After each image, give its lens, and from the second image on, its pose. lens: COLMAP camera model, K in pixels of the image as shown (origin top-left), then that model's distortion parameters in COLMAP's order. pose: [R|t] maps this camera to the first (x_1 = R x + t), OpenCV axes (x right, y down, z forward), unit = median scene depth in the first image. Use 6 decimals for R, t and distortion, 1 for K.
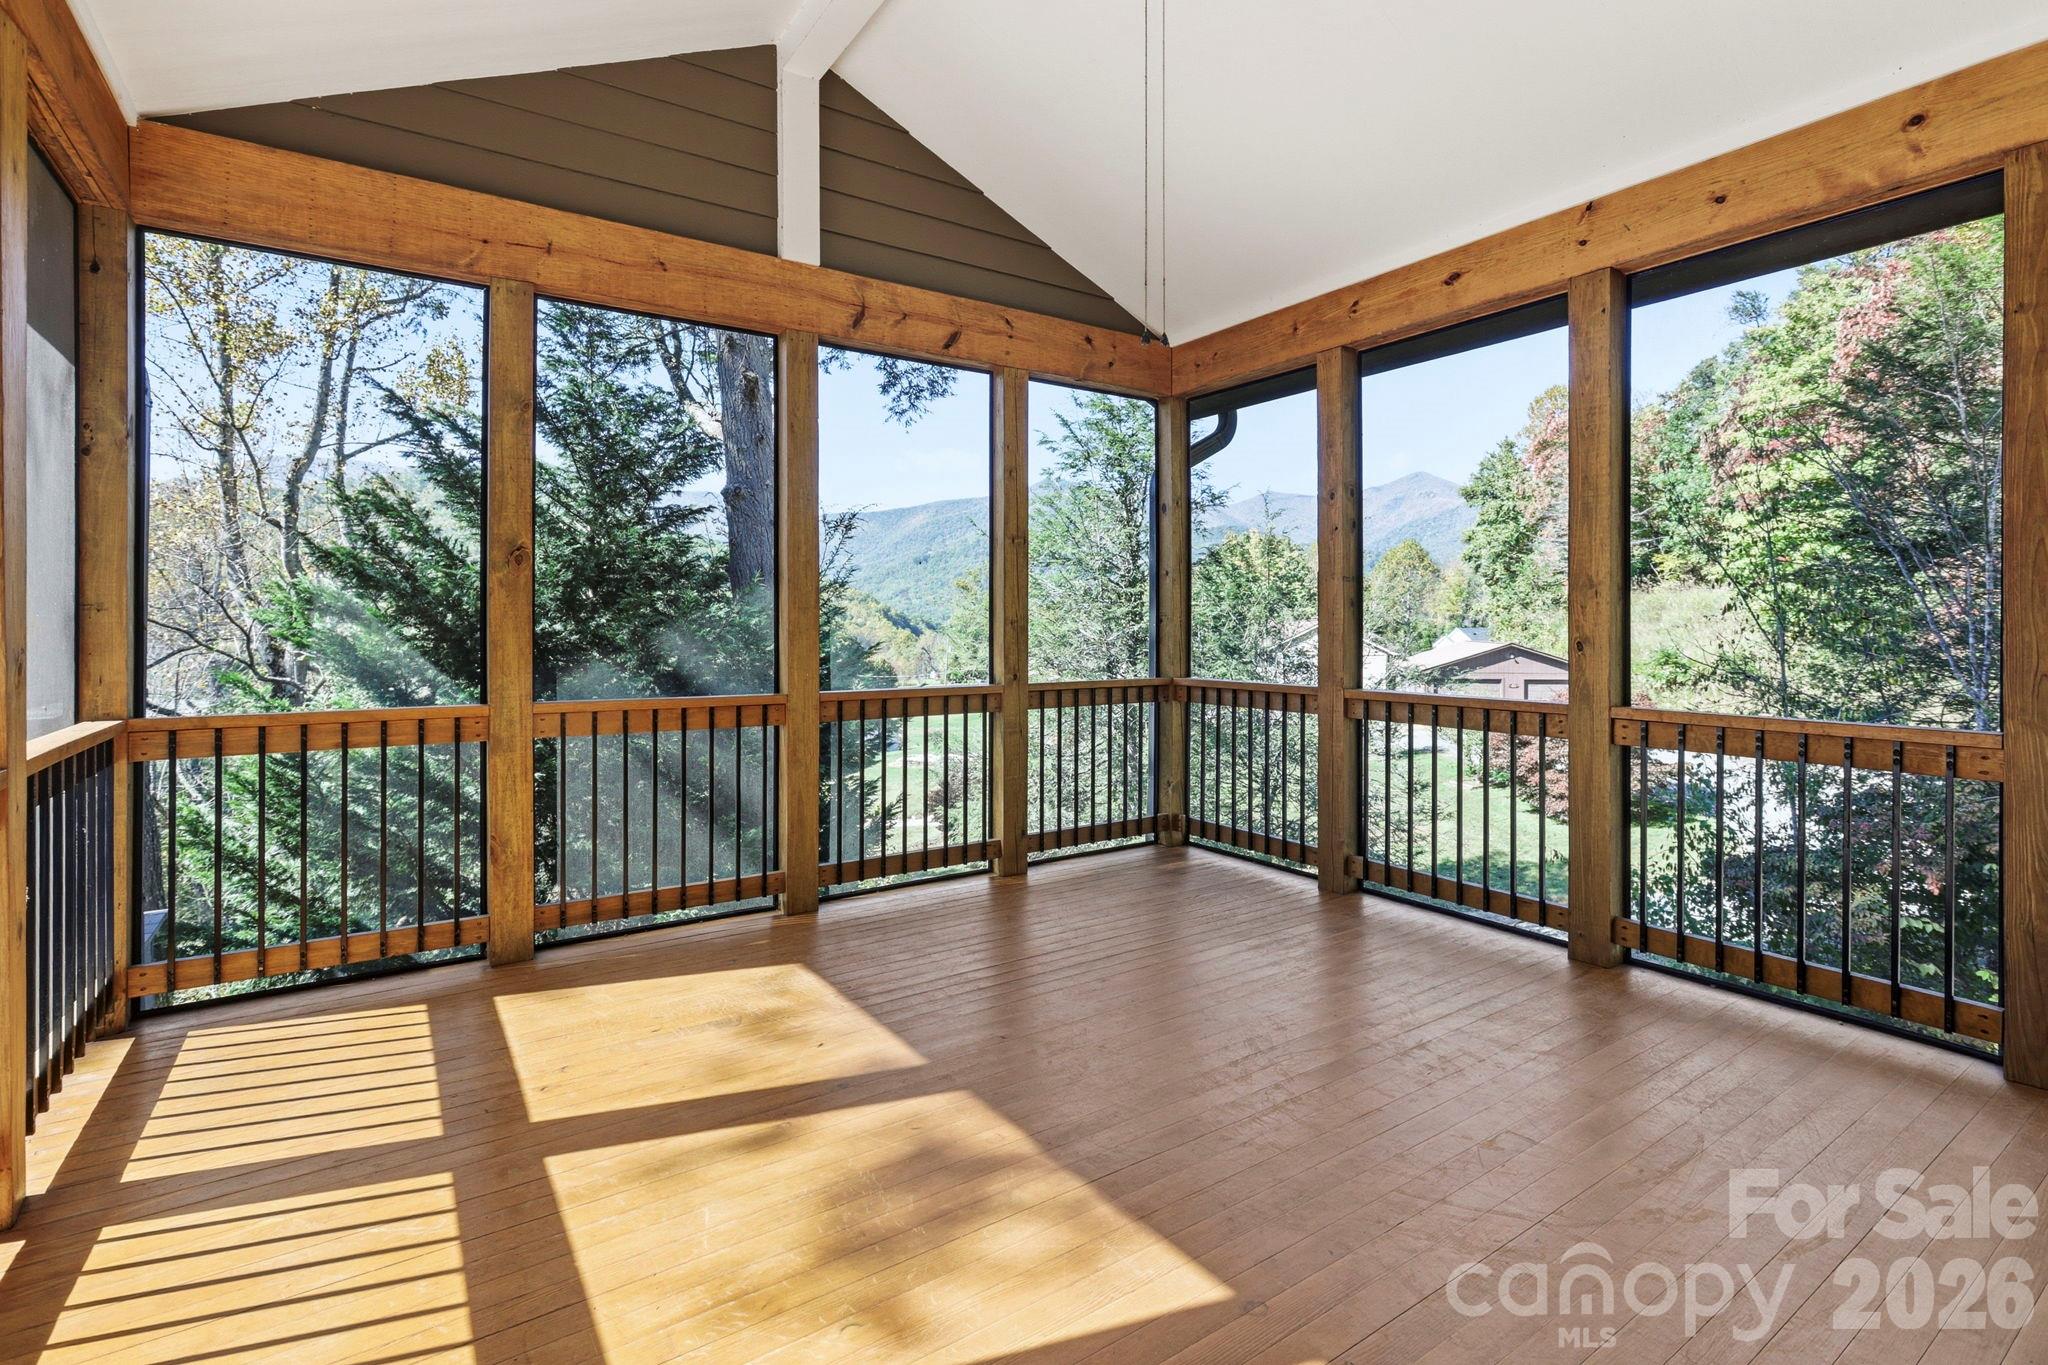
lens RADIAL K [[939.2, 0, 1044.1], [0, 939.2, 635.4], [0, 0, 1]] dist [0.000306, -0.000051]
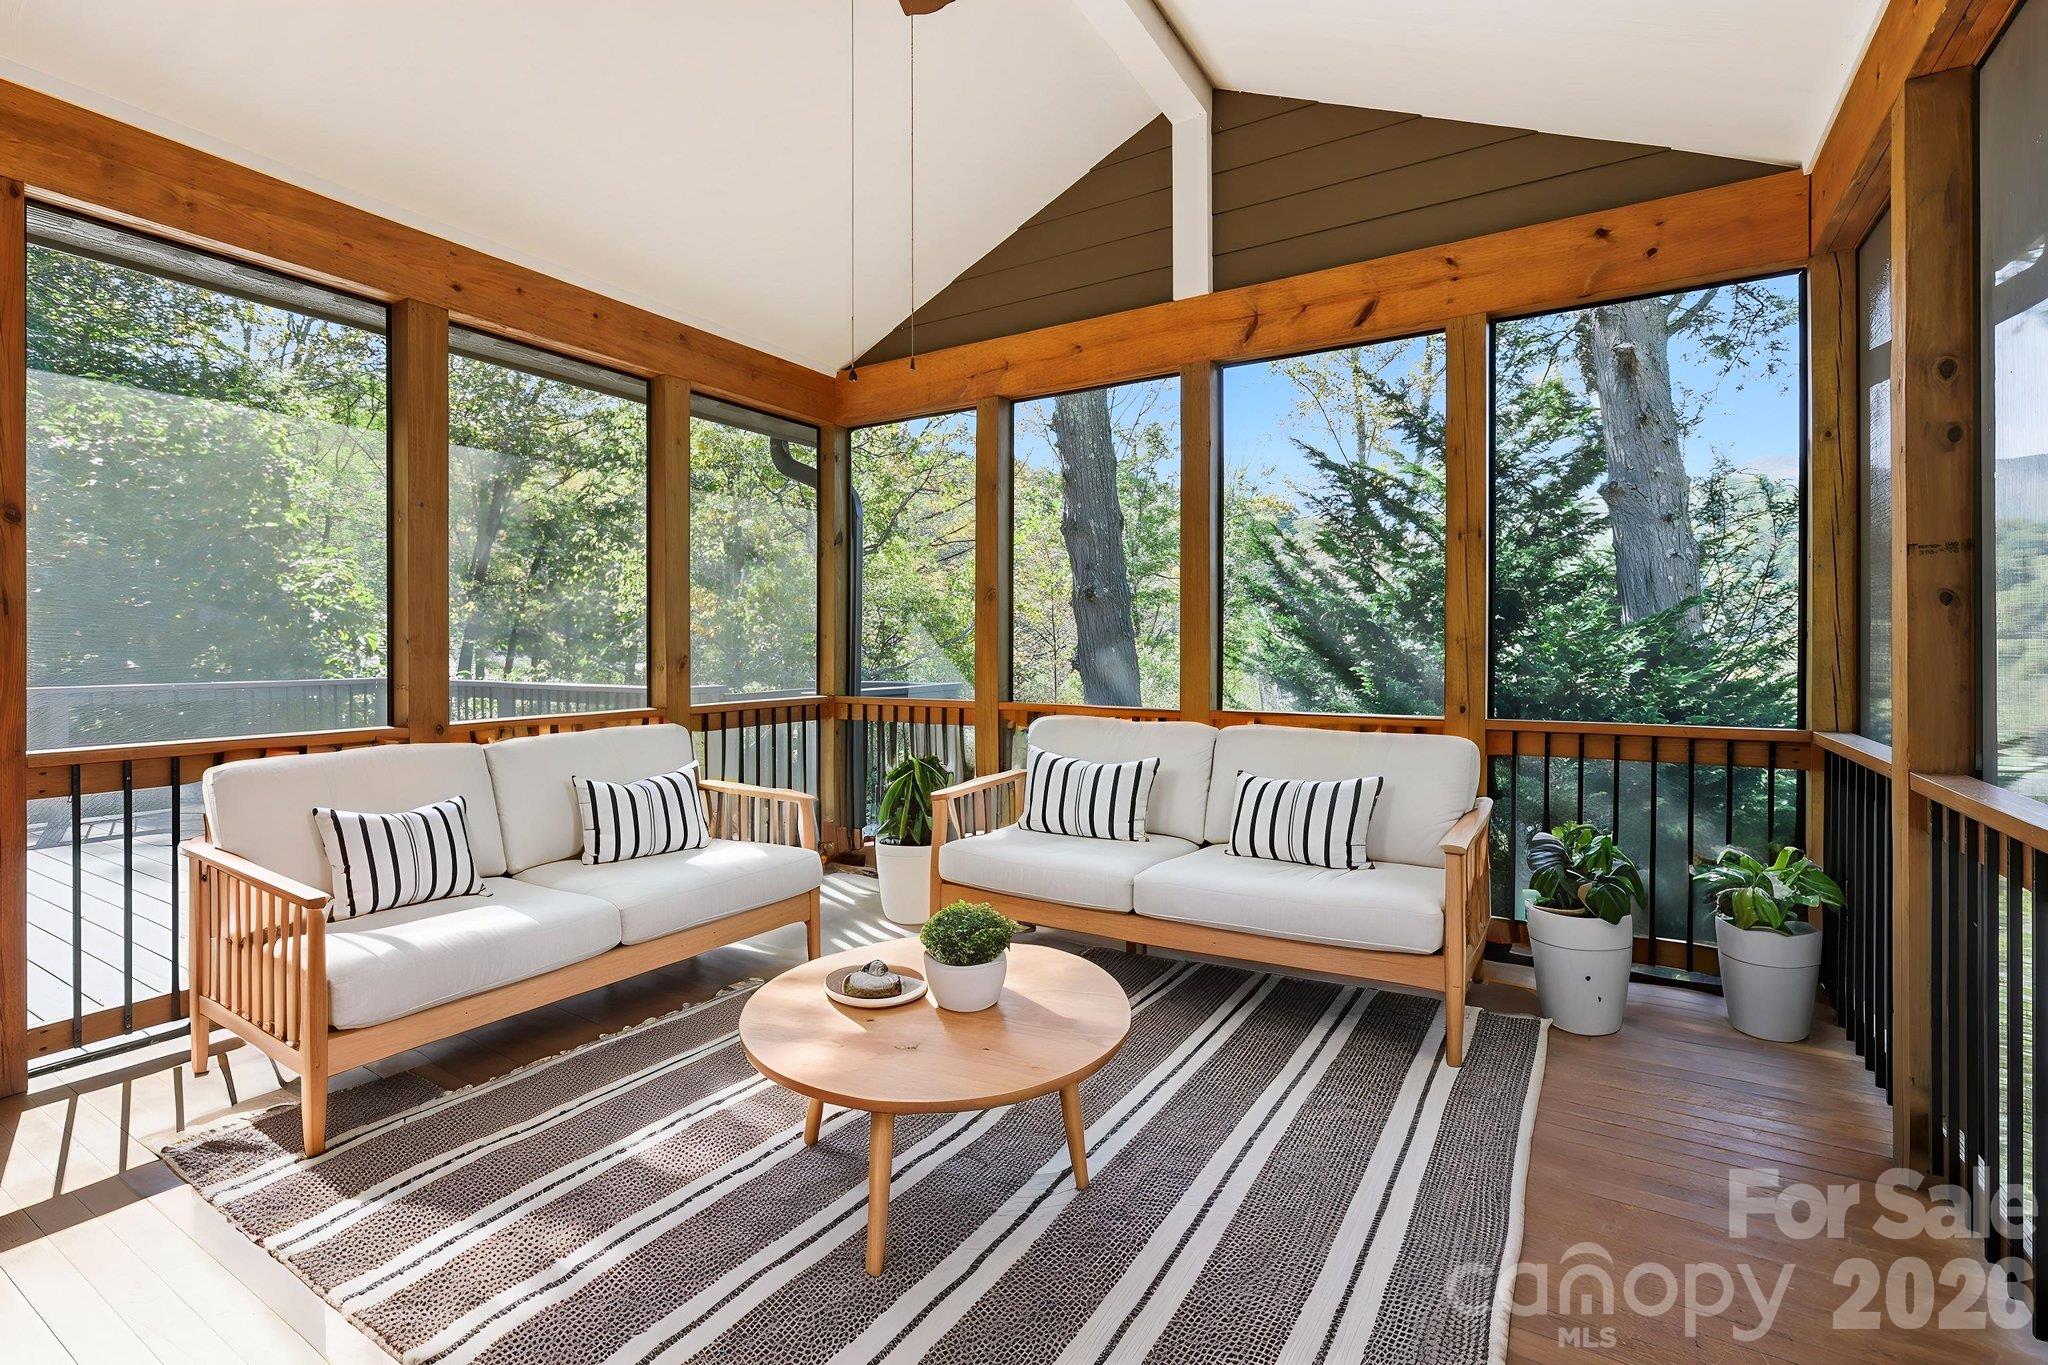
lens RADIAL K [[939.2, 0, 1047.0], [0, 939.2, 634.4], [0, 0, 1]] dist [0.000306, -0.000051]
pose [[0.411284, -0.004872, -0.911494, 0.602839], [-0.009951, 0.999902, -0.009835, -0.011886], [0.911453, 0.013116, 0.411195, 0.418617]]
